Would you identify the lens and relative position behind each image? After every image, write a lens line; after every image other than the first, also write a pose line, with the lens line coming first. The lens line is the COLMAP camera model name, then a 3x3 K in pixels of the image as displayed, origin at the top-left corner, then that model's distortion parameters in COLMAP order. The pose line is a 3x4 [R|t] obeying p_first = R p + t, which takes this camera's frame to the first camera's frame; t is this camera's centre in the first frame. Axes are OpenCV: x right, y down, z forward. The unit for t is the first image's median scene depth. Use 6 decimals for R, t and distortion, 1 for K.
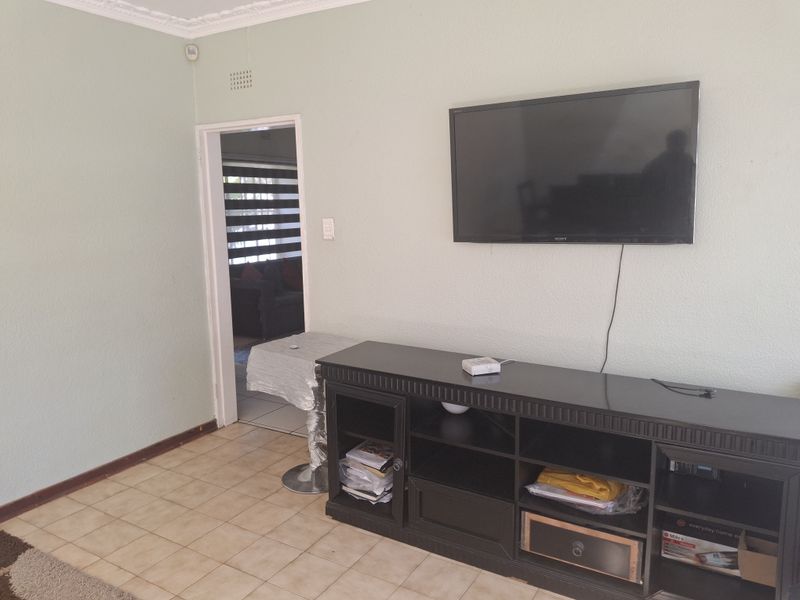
lens RADIAL K [[599.1, 0, 400.0], [0, 599.1, 297.3], [0, 0, 1]] dist [0.025455, -0.063868]
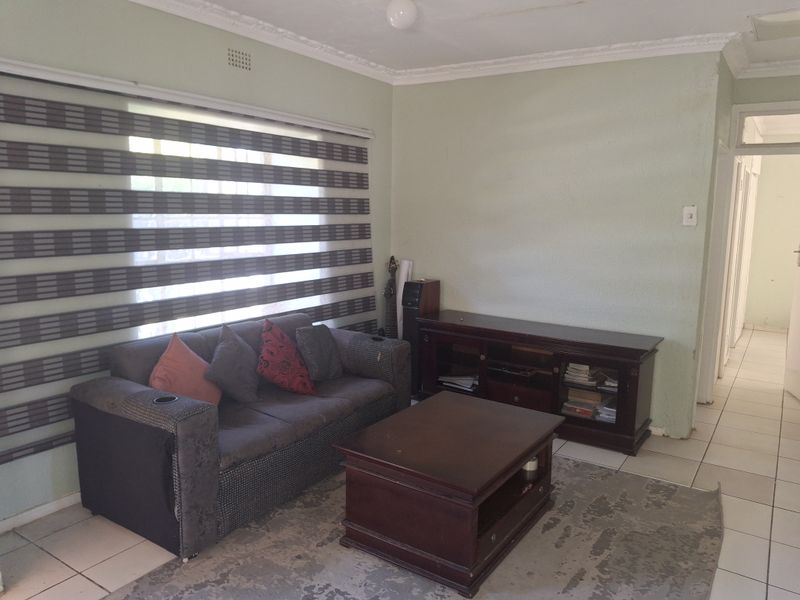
lens RADIAL K [[599.1, 0, 397.7], [0, 599.1, 297.1], [0, 0, 1]] dist [0.025455, -0.063868]
pose [[0.996524, 0.031689, -0.077047, -0.059436], [-0.032468, 0.999433, -0.008885, -0.081227], [0.076722, 0.011356, 0.996988, 0.530860]]
